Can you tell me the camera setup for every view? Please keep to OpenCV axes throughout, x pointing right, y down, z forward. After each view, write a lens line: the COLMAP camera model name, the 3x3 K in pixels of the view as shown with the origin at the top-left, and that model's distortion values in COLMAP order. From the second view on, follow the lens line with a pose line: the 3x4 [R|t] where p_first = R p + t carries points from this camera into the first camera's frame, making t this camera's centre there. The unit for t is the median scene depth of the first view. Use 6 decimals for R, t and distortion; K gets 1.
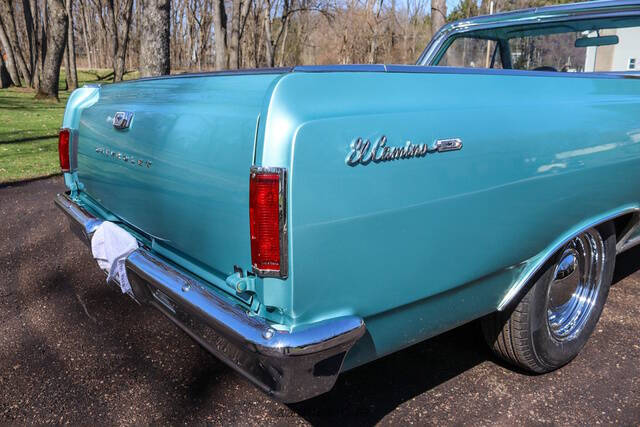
lens RADIAL K [[522.0, 0, 320.0], [0, 522.0, 213.5], [0, 0, 1]] dist [-0.165550, 0.146551]
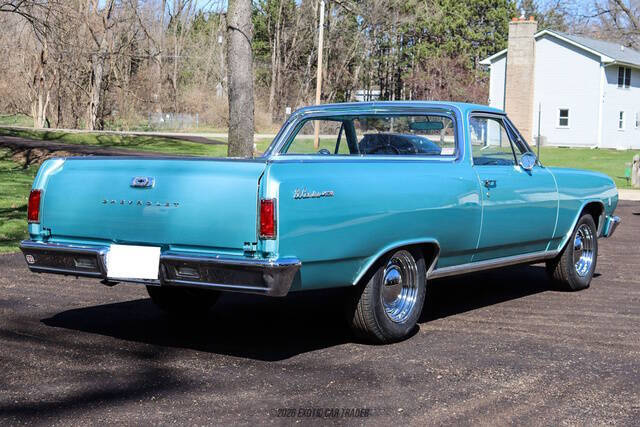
lens RADIAL K [[1102.4, 0, 320.0], [0, 1102.4, 213.5], [0, 0, 1]] dist [-0.043537, -0.000286]
pose [[0.951590, 0.008160, 0.307261, -0.166412], [0.048765, 0.982978, -0.177132, 0.105790], [-0.303476, 0.183540, 0.934995, -0.459490]]
